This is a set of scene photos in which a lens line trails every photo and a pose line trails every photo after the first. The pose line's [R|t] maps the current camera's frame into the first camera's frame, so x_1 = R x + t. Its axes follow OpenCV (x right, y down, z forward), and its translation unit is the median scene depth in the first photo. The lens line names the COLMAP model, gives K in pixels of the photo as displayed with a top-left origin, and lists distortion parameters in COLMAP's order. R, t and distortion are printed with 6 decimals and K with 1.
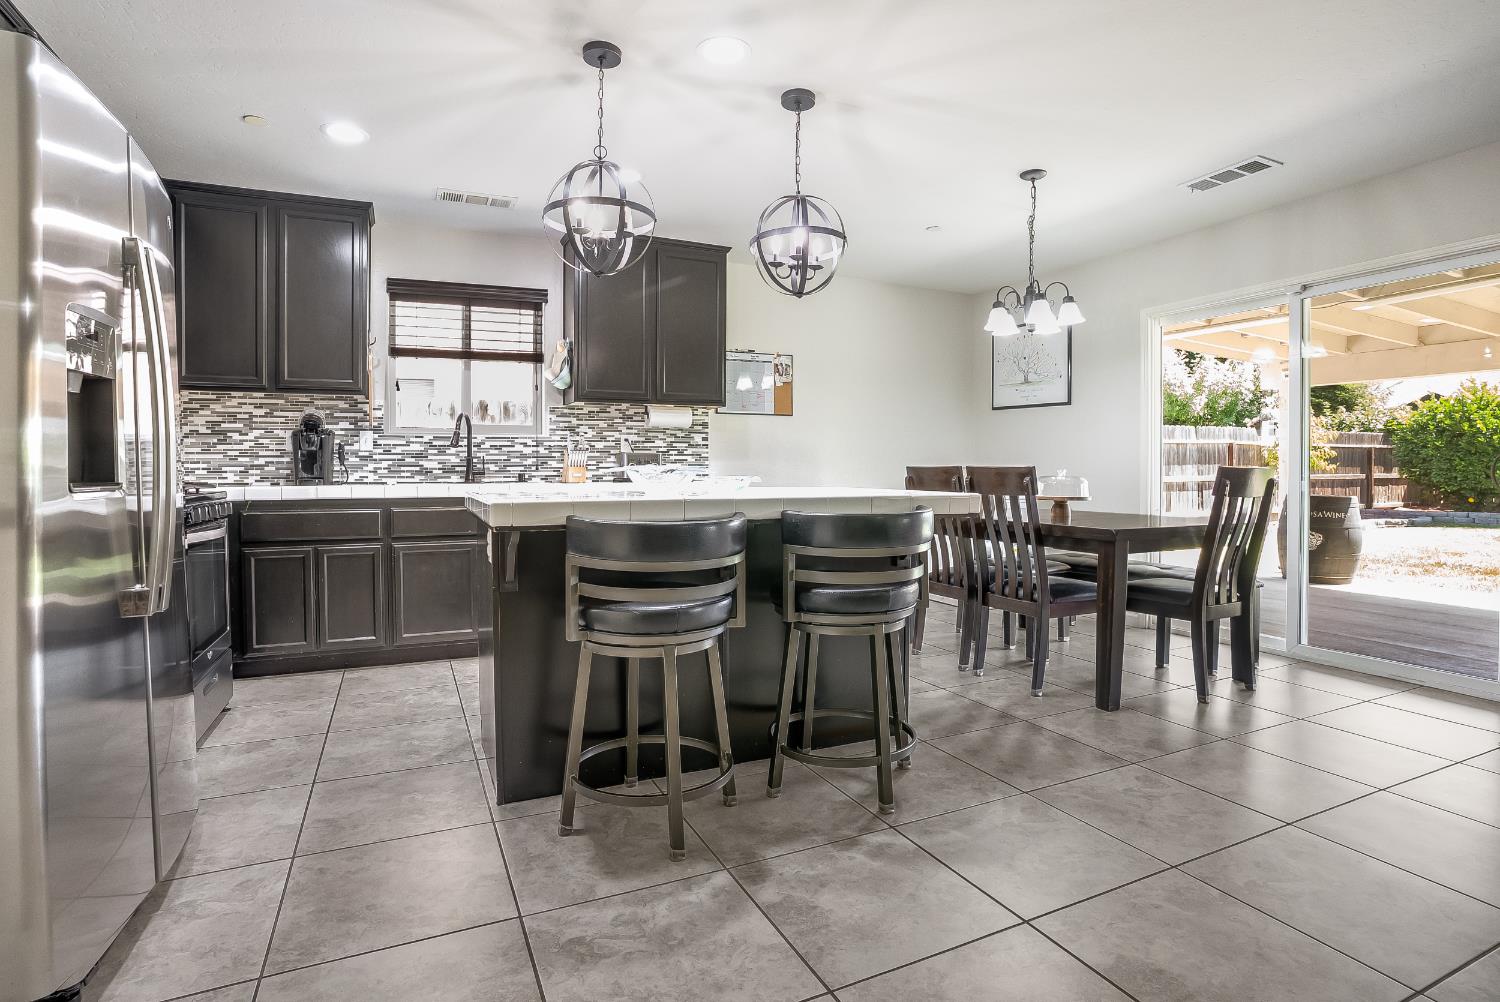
lens RADIAL K [[739.5, 0, 754.7], [0, 739.5, 493.2], [0, 0, 1]] dist [-0.059766, 0.023070]
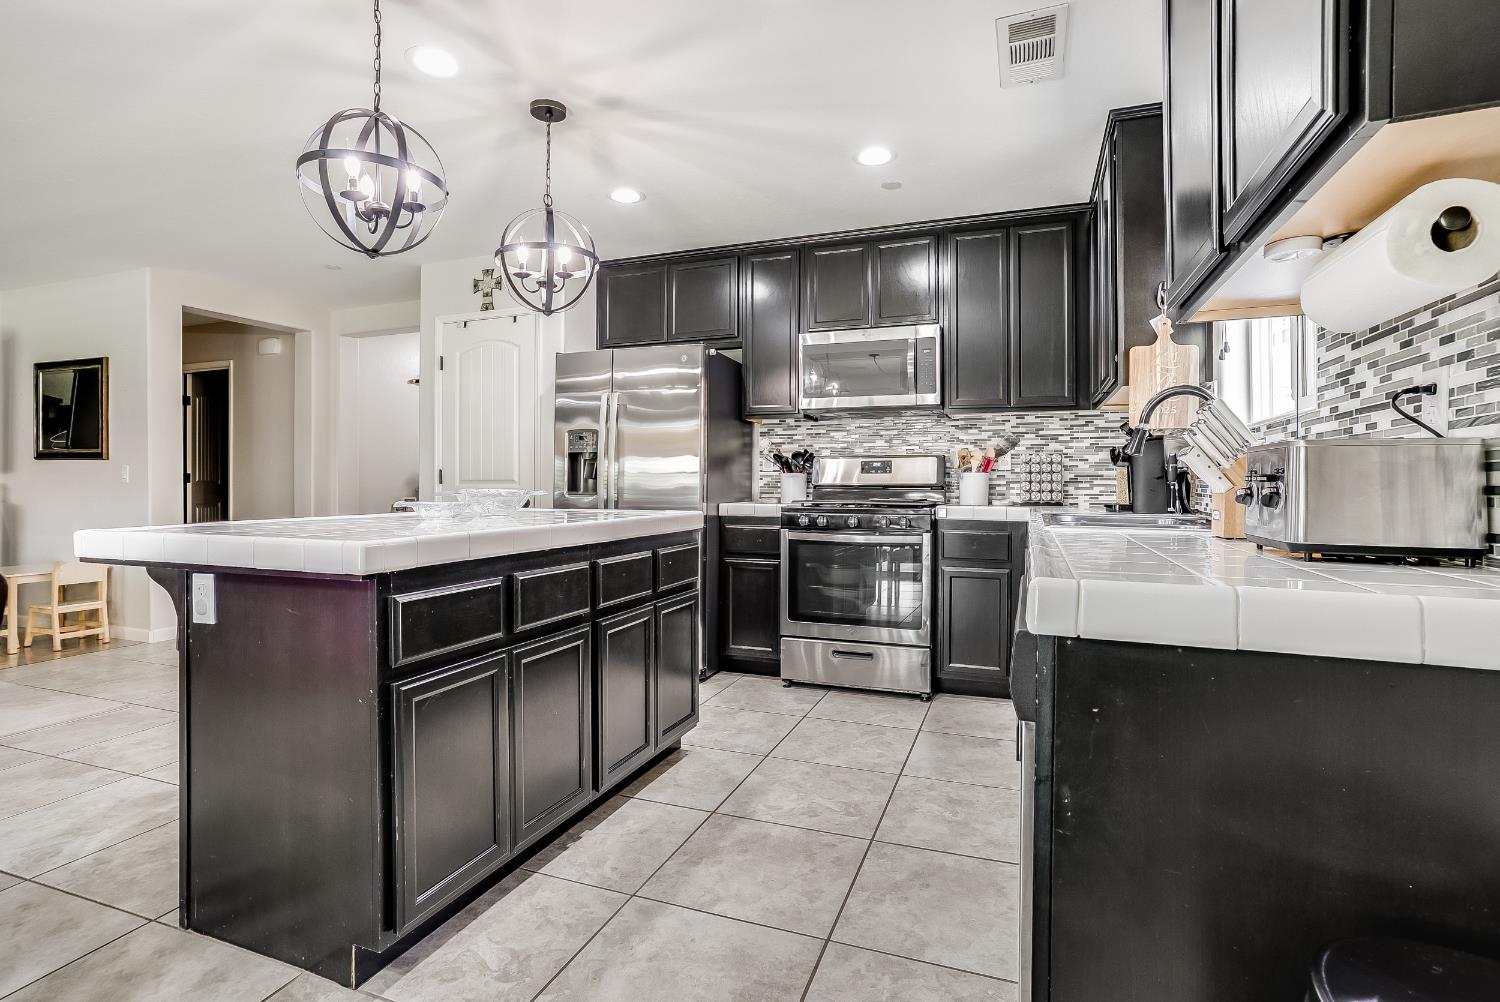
lens RADIAL K [[727.3, 0, 735.2], [0, 727.3, 475.0], [0, 0, 1]] dist [-0.005706, 0.001536]
pose [[-0.737707, -0.007065, -0.675084, 0.199562], [-0.026626, 0.999472, 0.018636, -0.052687], [0.674595, 0.031723, -0.737506, 1.261922]]
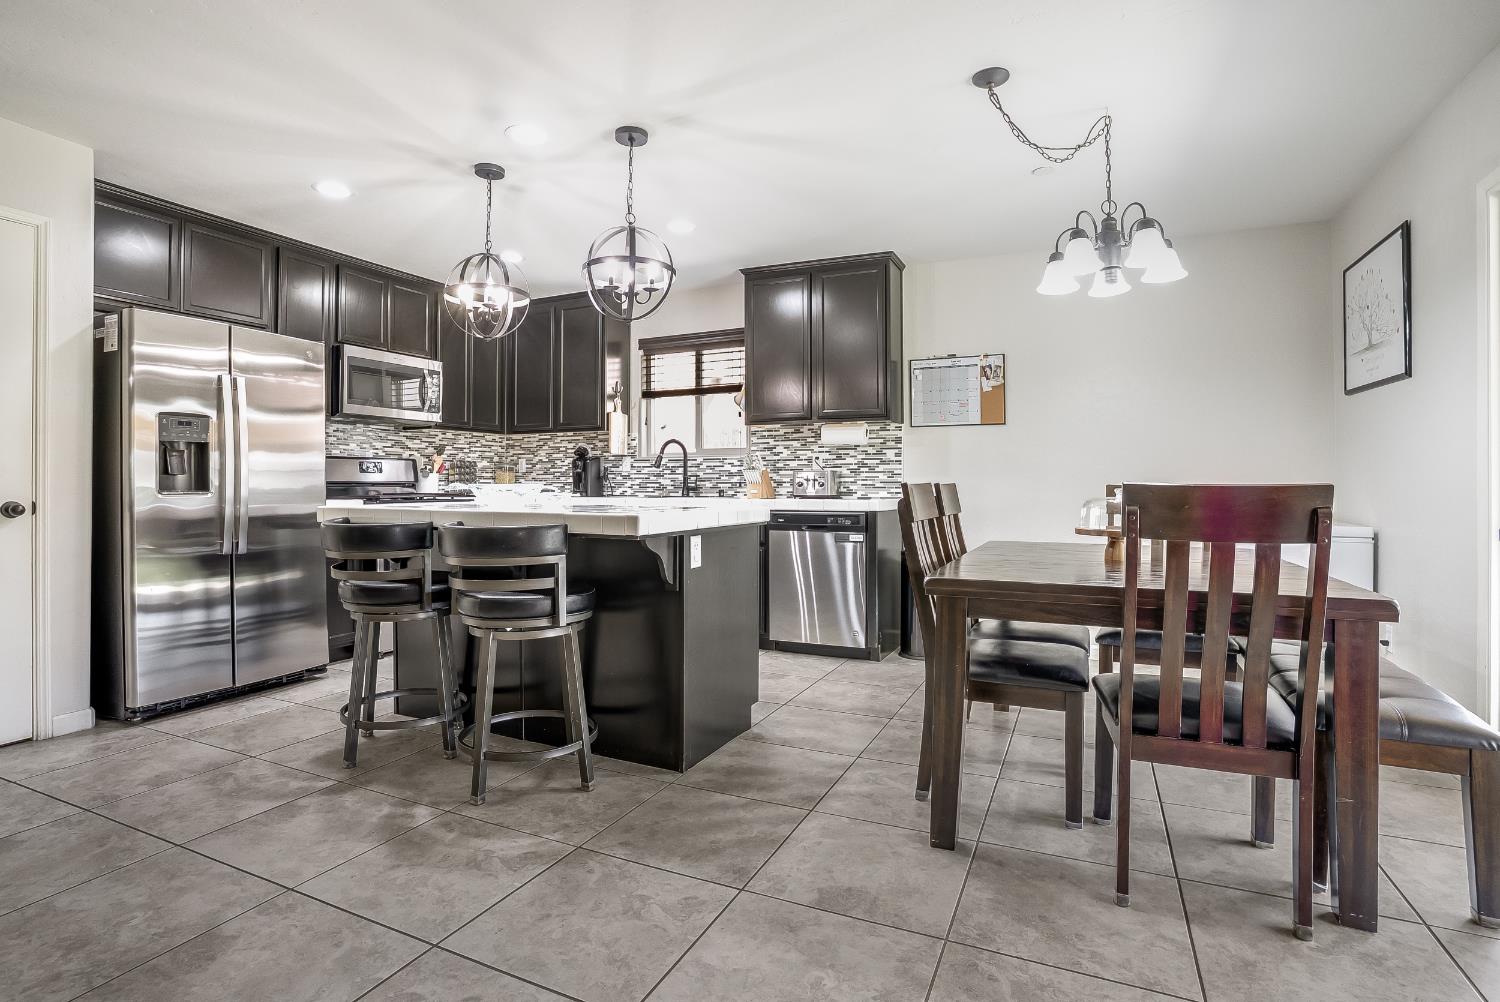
lens RADIAL K [[739.5, 0, 766.0], [0, 739.5, 489.8], [0, 0, 1]] dist [-0.059766, 0.023070]
pose [[0.650701, 0.007508, -0.759297, 0.706044], [-0.028503, 0.999488, -0.014543, -0.013245], [0.758799, 0.031105, 0.650582, 0.339355]]
